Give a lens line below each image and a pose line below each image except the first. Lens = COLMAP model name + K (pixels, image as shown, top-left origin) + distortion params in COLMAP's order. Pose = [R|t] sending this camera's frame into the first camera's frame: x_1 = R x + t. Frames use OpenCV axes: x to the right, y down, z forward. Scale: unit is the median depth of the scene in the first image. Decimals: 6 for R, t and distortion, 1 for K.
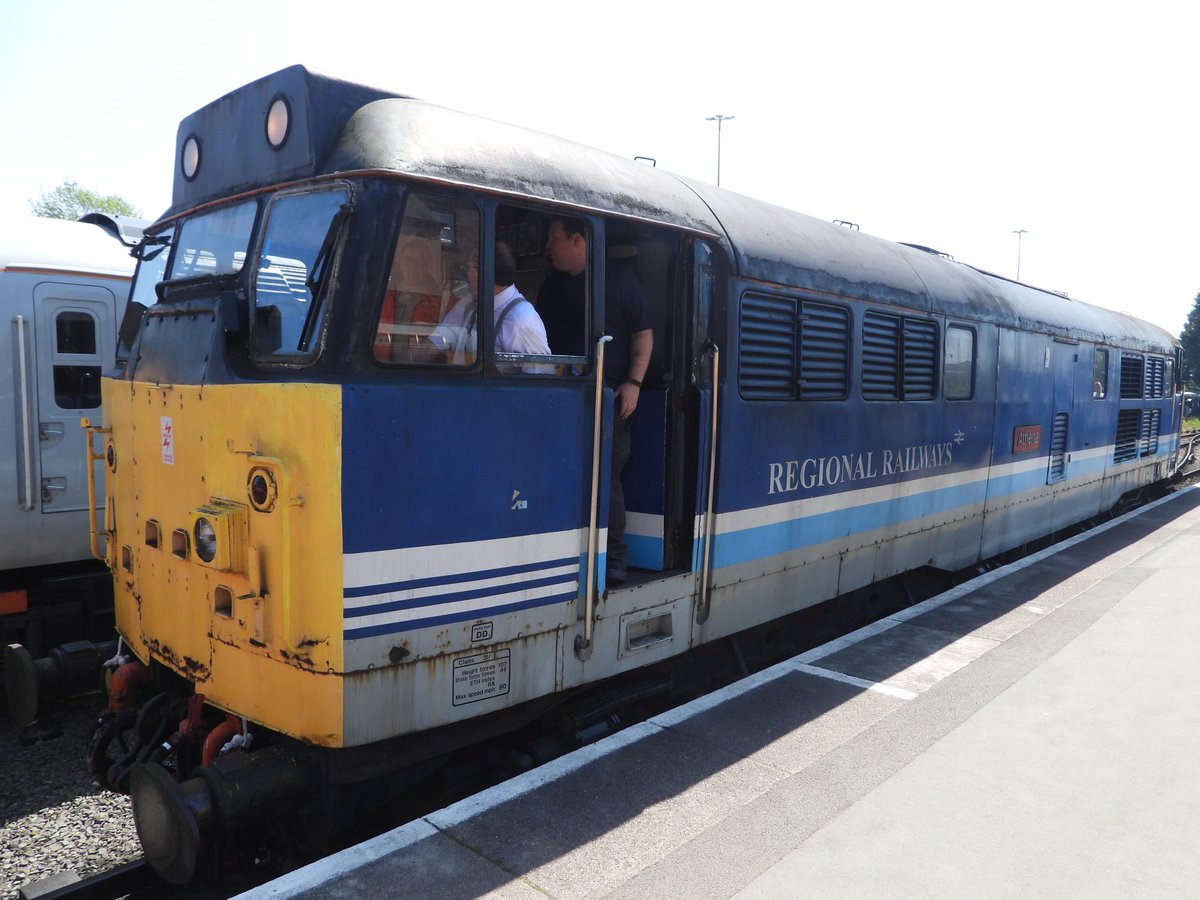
lens RADIAL K [[826.2, 0, 606.9], [0, 826.2, 439.5], [0, 0, 1]] dist [-0.010920, -0.001911]
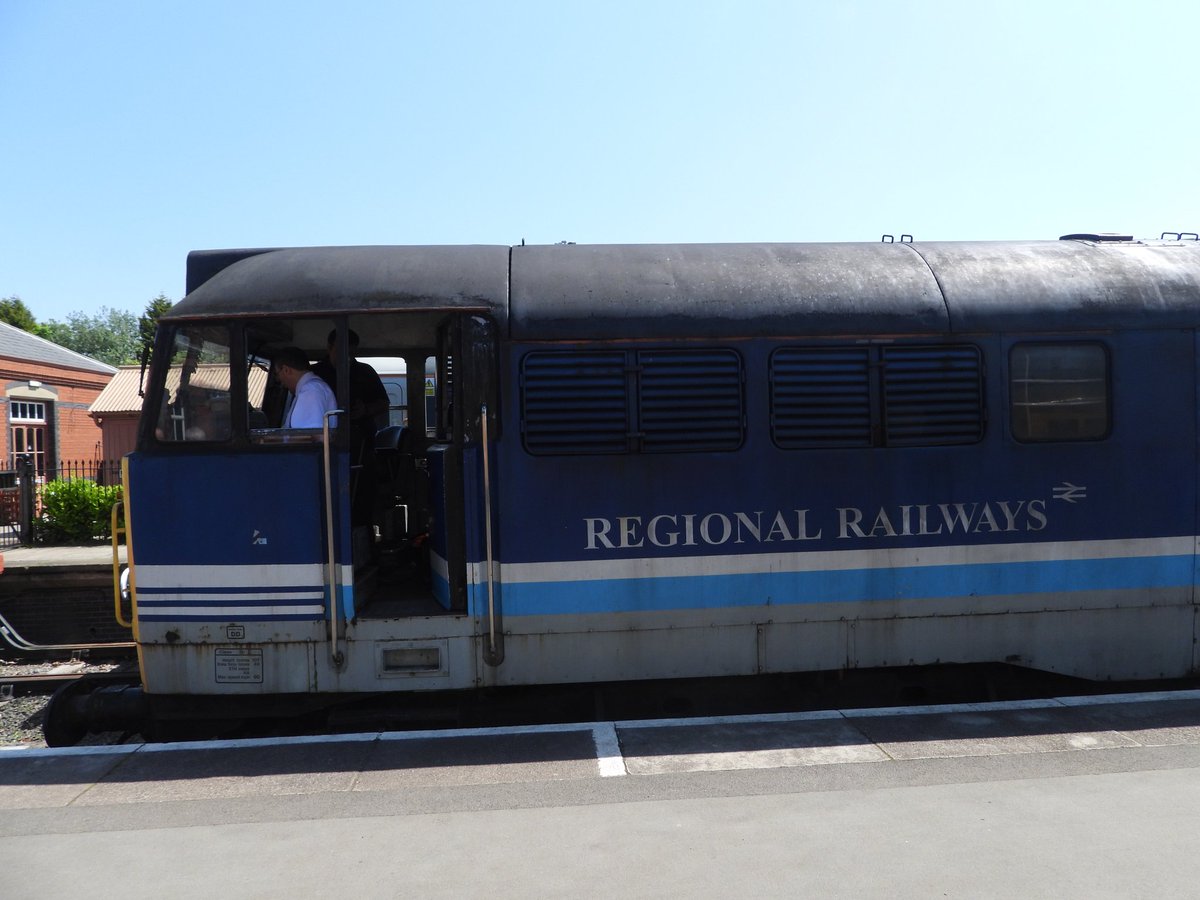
lens RADIAL K [[826.2, 0, 598.6], [0, 826.2, 453.1], [0, 0, 1]] dist [-0.010920, -0.001911]
pose [[0.747827, -0.029653, -0.663231, 1.002290], [-0.004130, 0.998775, -0.049312, -0.000349], [0.663881, 0.039616, 0.746788, 0.297857]]
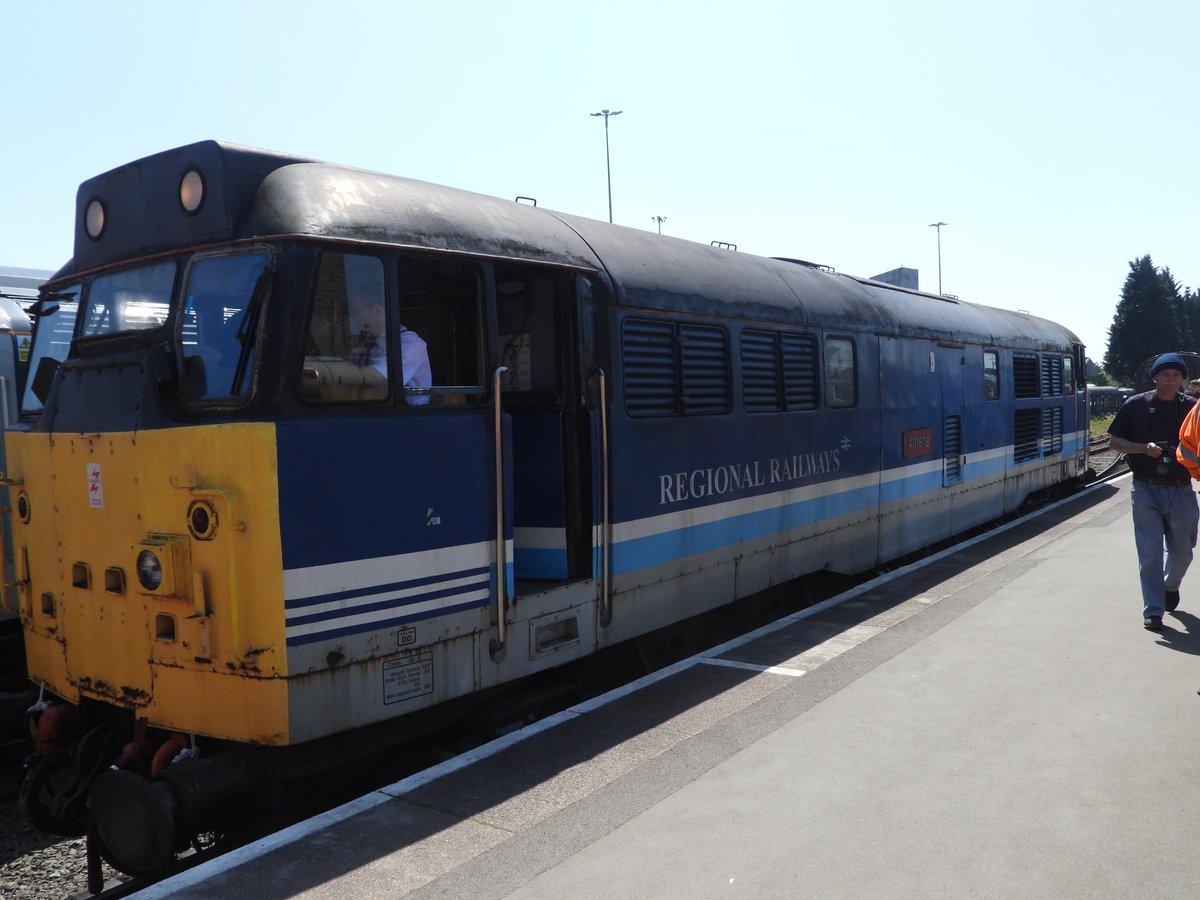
lens RADIAL K [[955.6, 0, 609.6], [0, 955.6, 441.4], [0, 0, 1]] dist [-0.008337, 0.014900]
pose [[0.991471, -0.061031, 0.115156, -0.009559], [0.065284, 0.997303, -0.033530, 0.025266], [-0.112799, 0.040761, 0.992781, -0.266367]]
